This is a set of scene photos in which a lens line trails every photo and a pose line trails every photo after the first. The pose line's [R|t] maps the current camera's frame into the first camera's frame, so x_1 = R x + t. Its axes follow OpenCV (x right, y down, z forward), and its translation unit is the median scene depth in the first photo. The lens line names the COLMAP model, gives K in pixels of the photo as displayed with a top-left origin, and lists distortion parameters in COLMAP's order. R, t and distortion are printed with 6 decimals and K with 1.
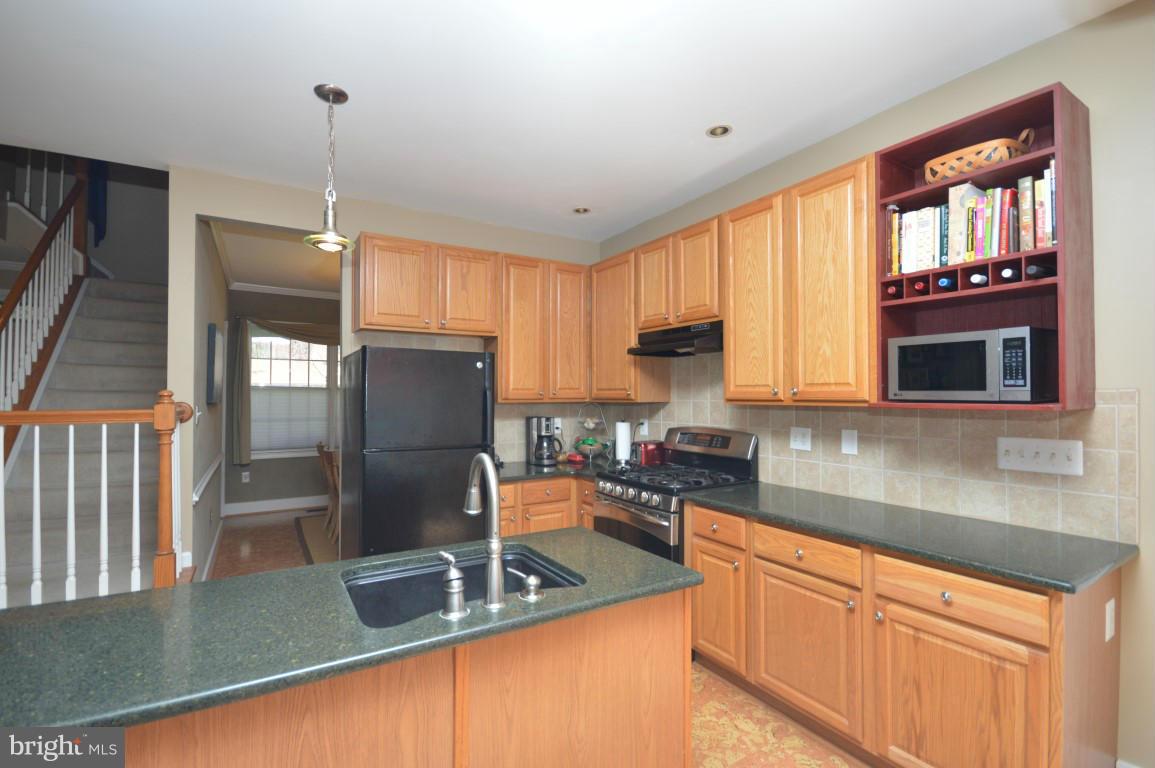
lens RADIAL K [[517.0, 0, 574.4], [0, 517.0, 392.4], [0, 0, 1]] dist [0.013685, -0.013662]
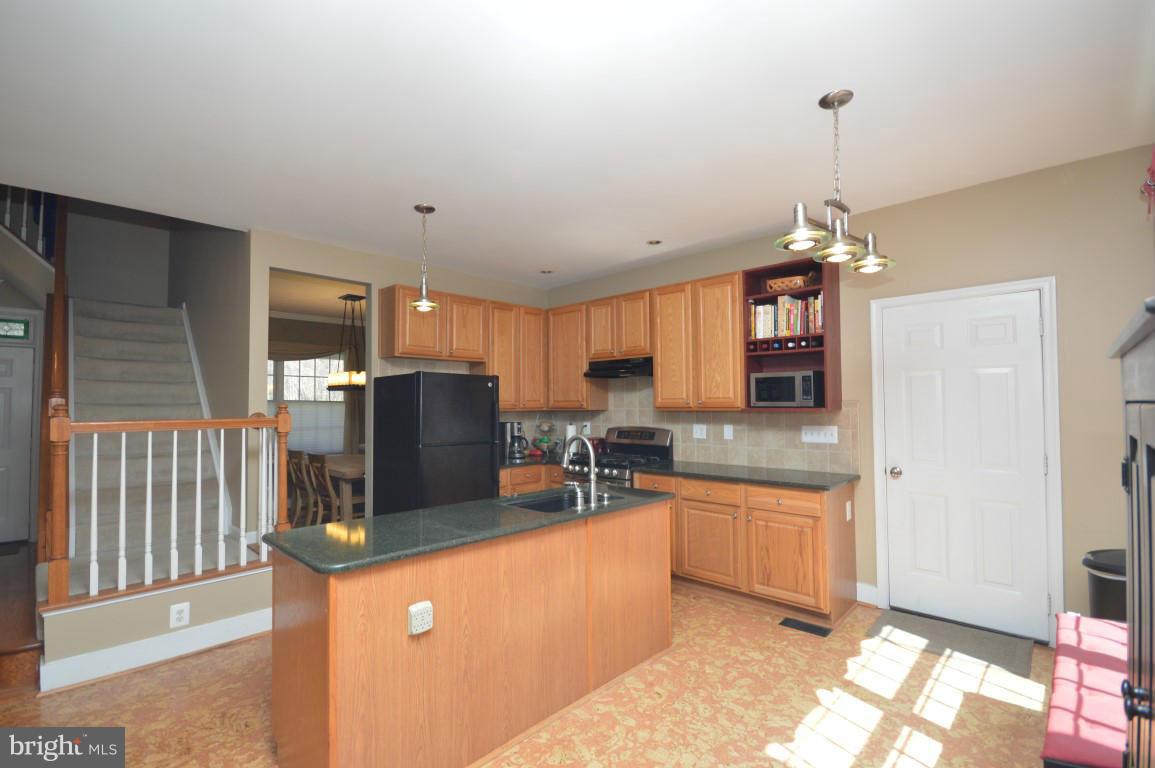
lens RADIAL K [[517.0, 0, 579.5], [0, 517.0, 393.6], [0, 0, 1]] dist [0.013685, -0.013662]
pose [[0.966226, -0.000096, 0.257696, -0.398749], [0.004852, 0.999829, -0.017822, -0.001642], [-0.257650, 0.018470, 0.966062, -0.543679]]
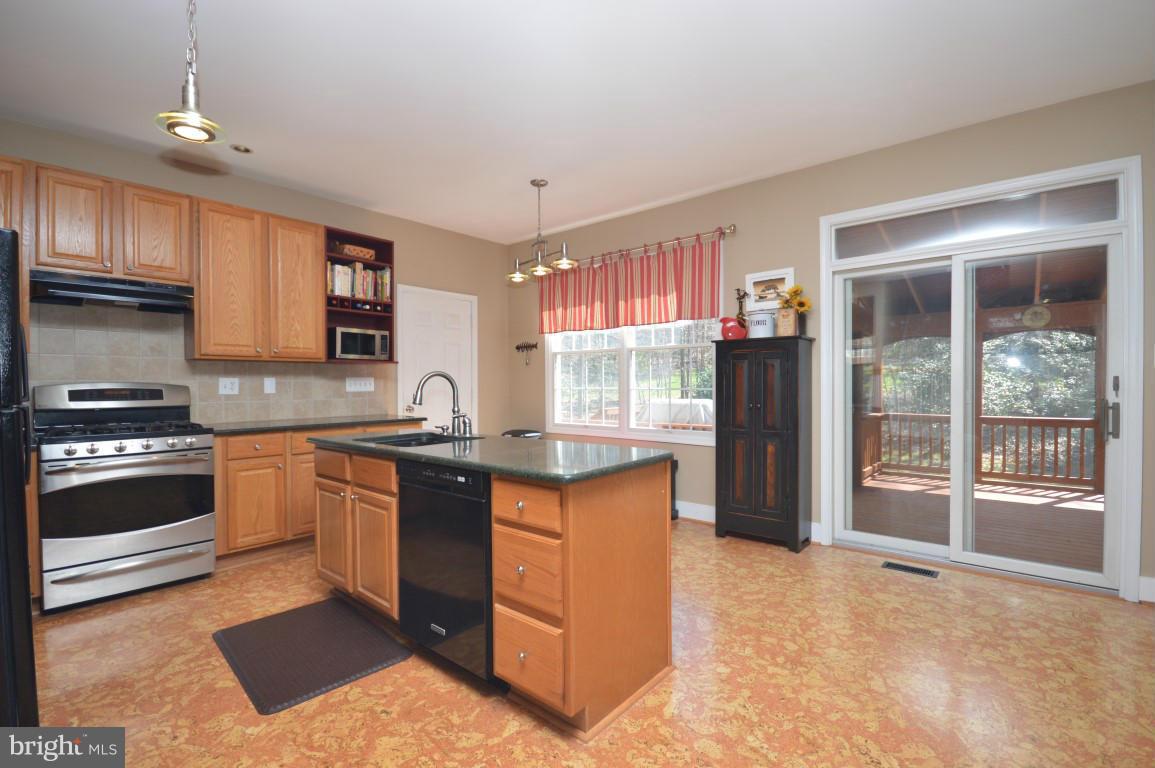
lens RADIAL K [[517.0, 0, 567.1], [0, 517.0, 380.7], [0, 0, 1]] dist [0.013685, -0.013662]
pose [[-0.297288, 0.000460, 0.954788, -1.321752], [-0.007182, 0.999971, -0.002717, 0.085049], [-0.954761, -0.007665, -0.297276, 0.650511]]
